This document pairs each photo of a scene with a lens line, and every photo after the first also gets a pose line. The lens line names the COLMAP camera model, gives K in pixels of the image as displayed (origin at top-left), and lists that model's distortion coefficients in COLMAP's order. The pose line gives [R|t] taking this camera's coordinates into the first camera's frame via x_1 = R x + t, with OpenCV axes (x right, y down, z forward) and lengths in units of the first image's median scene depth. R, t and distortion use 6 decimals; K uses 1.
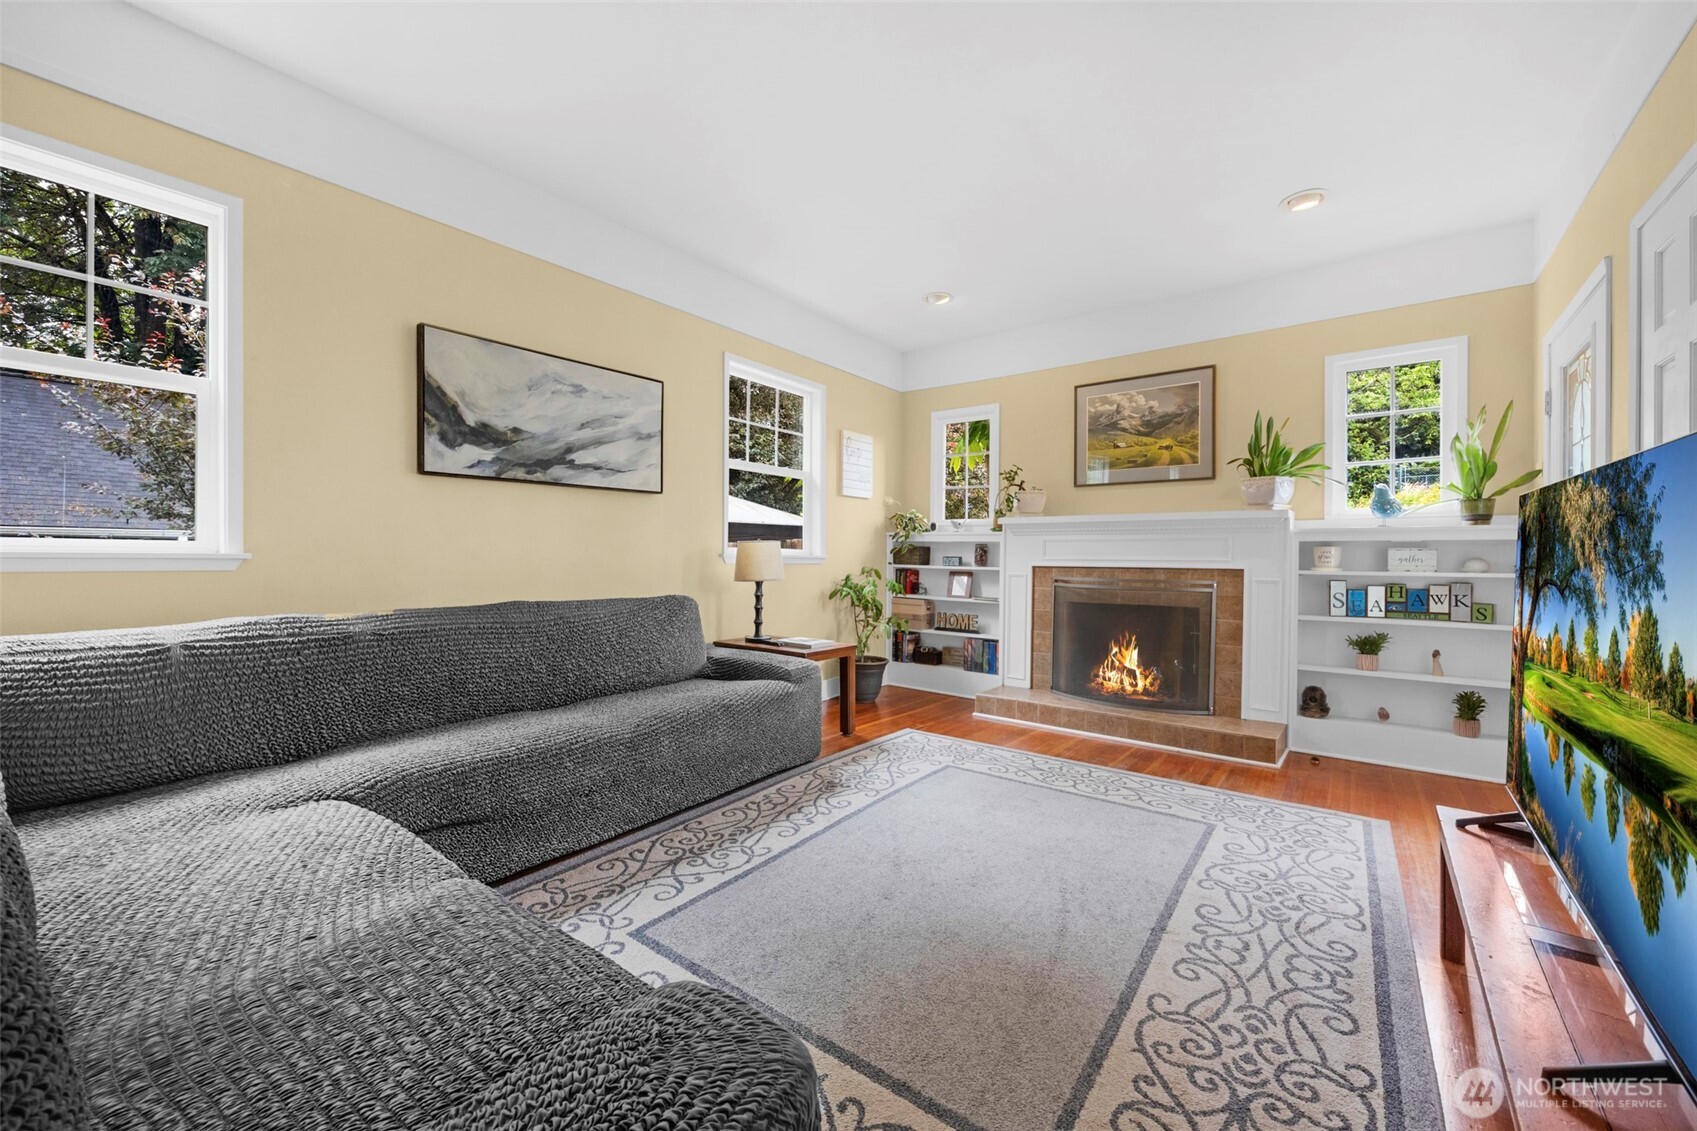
lens RADIAL K [[678.0, 0, 877.5], [0, 678.0, 563.8], [0, 0, 1]] dist [0.000420, 0.000120]
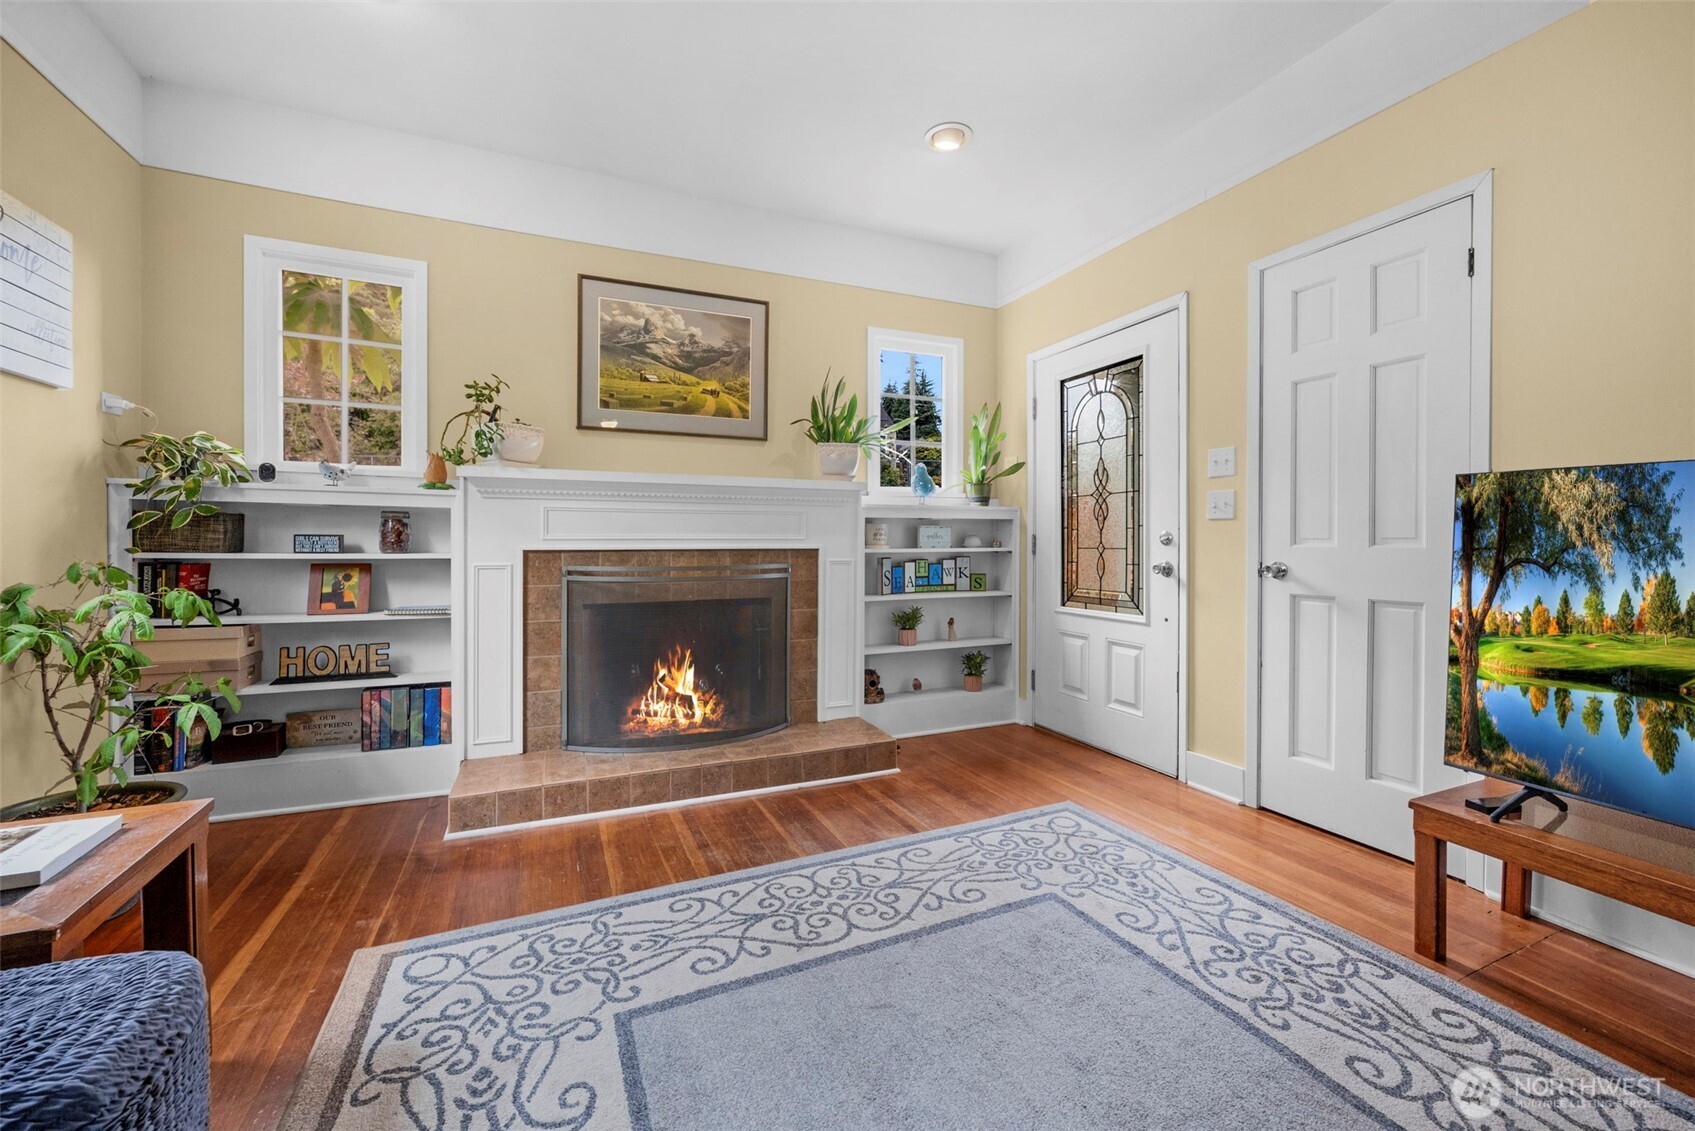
lens RADIAL K [[635.3, 0, 837.7], [0, 635.3, 543.1], [0, 0, 1]] dist [-0.005744, 0.000051]
pose [[0.491407, -0.016119, 0.870781, -0.167315], [0.007938, 0.999870, 0.014029, -0.011235], [-0.870894, 0.000018, 0.491471, 0.644393]]
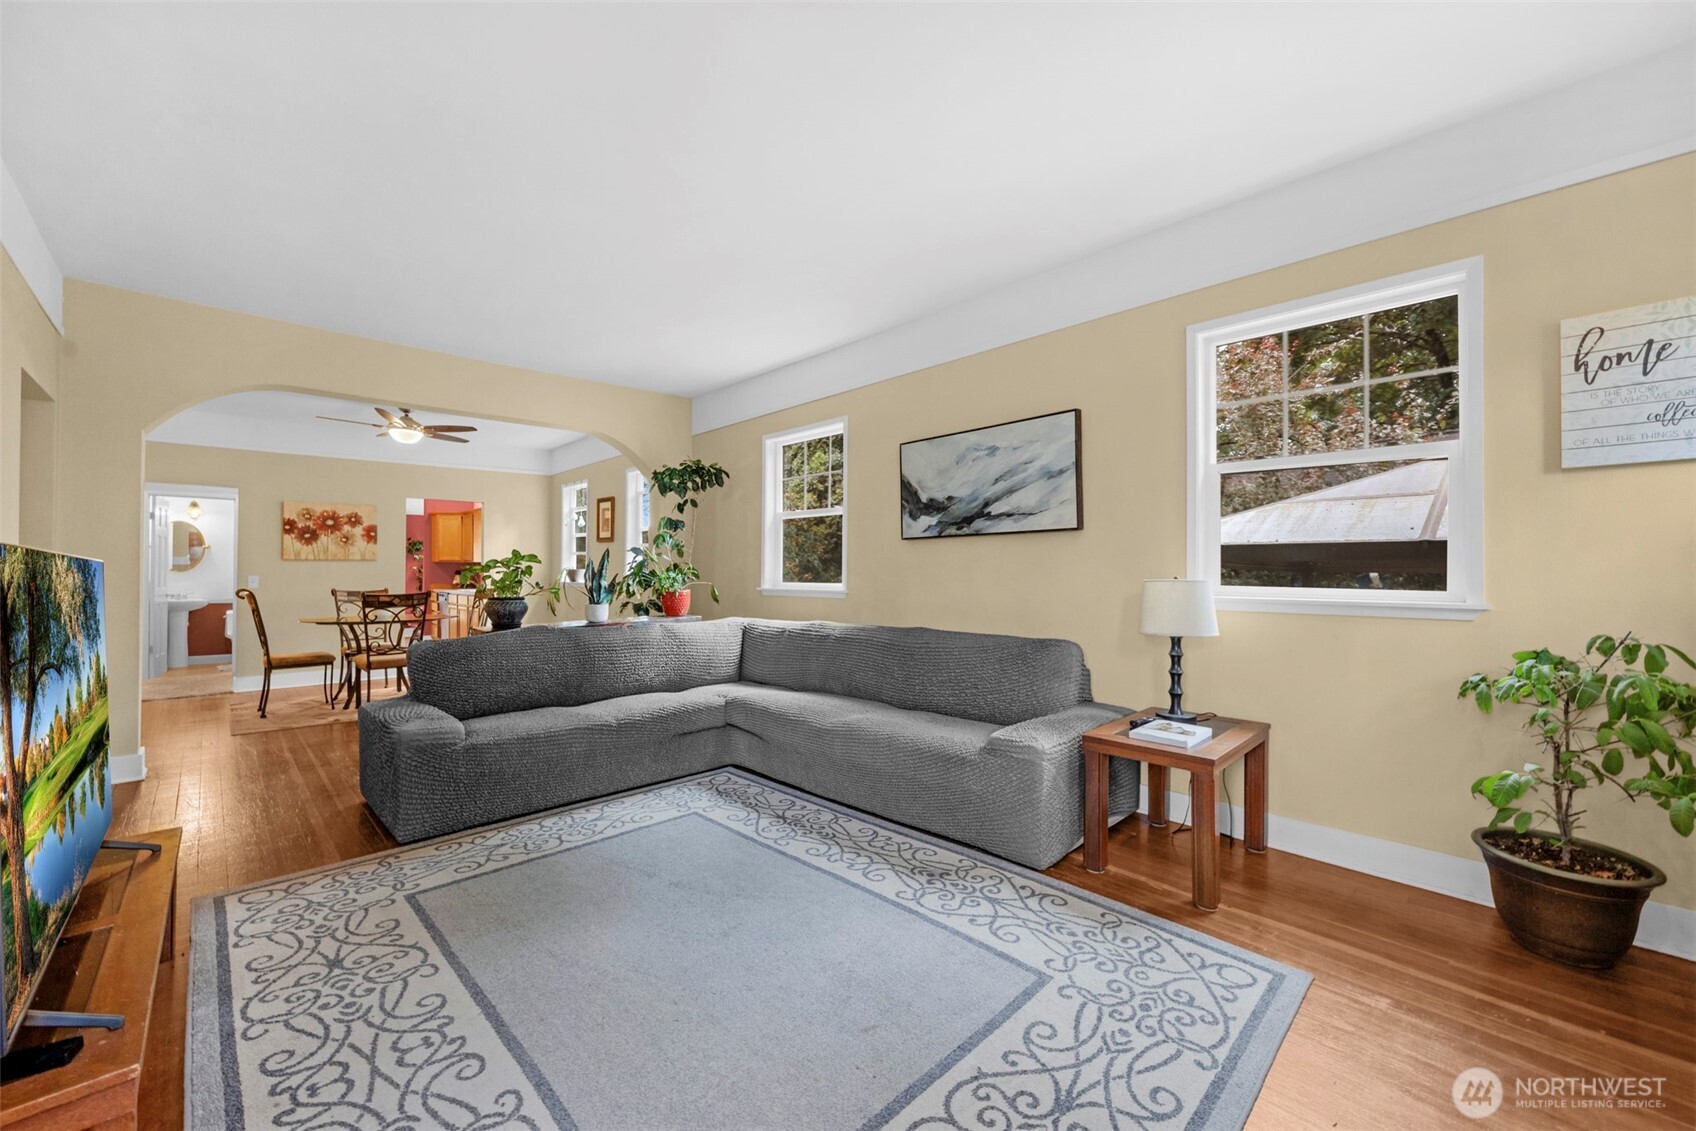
lens RADIAL K [[638.5, 0, 808.4], [0, 638.5, 571.6], [0, 0, 1]] dist [-0.002800, -0.000081]
pose [[-0.200968, -0.008954, -0.979557, 0.643530], [-0.010283, 0.999922, -0.007031, -0.037815], [0.979544, 0.008659, -0.201045, 0.862198]]
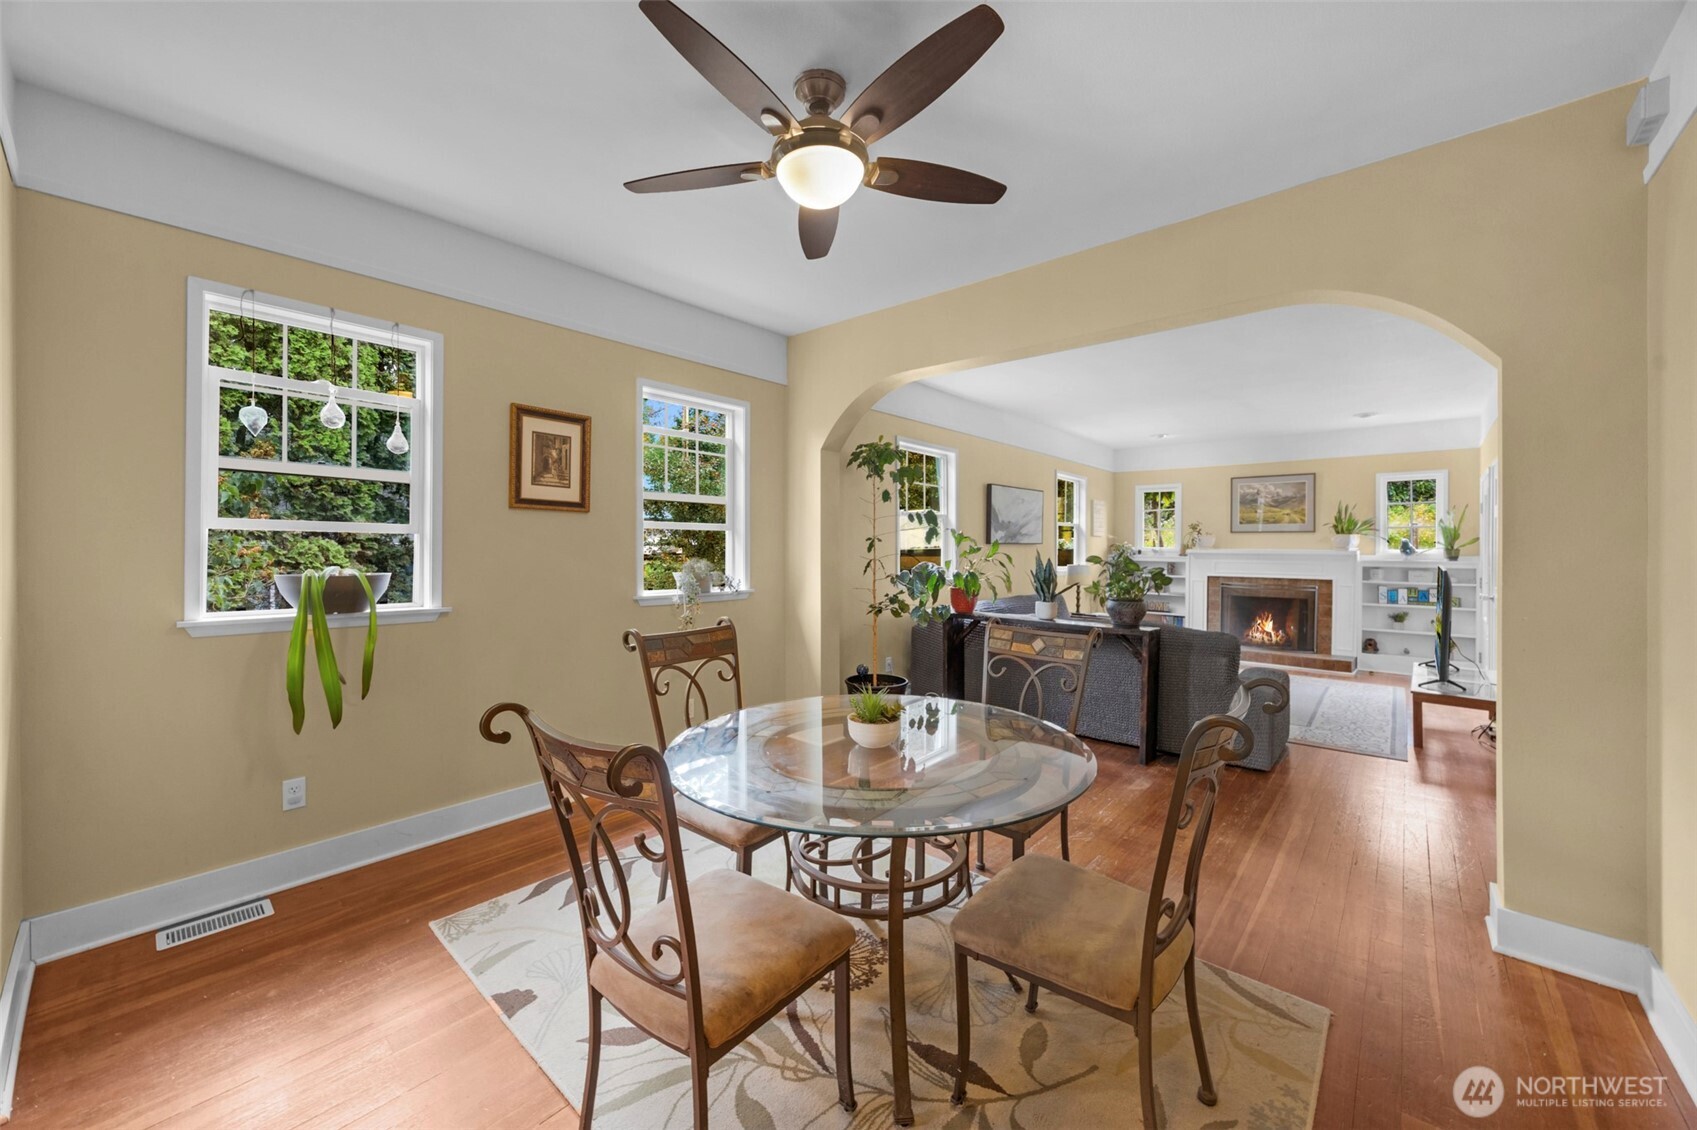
lens RADIAL K [[651.1, 0, 858.4], [0, 651.1, 556.1], [0, 0, 1]] dist [-0.003257, -0.000192]
pose [[0.996046, -0.001644, -0.088824, -0.750388], [0.001838, 0.999996, 0.002105, -0.075248], [0.088820, -0.002260, 0.996045, -1.134610]]
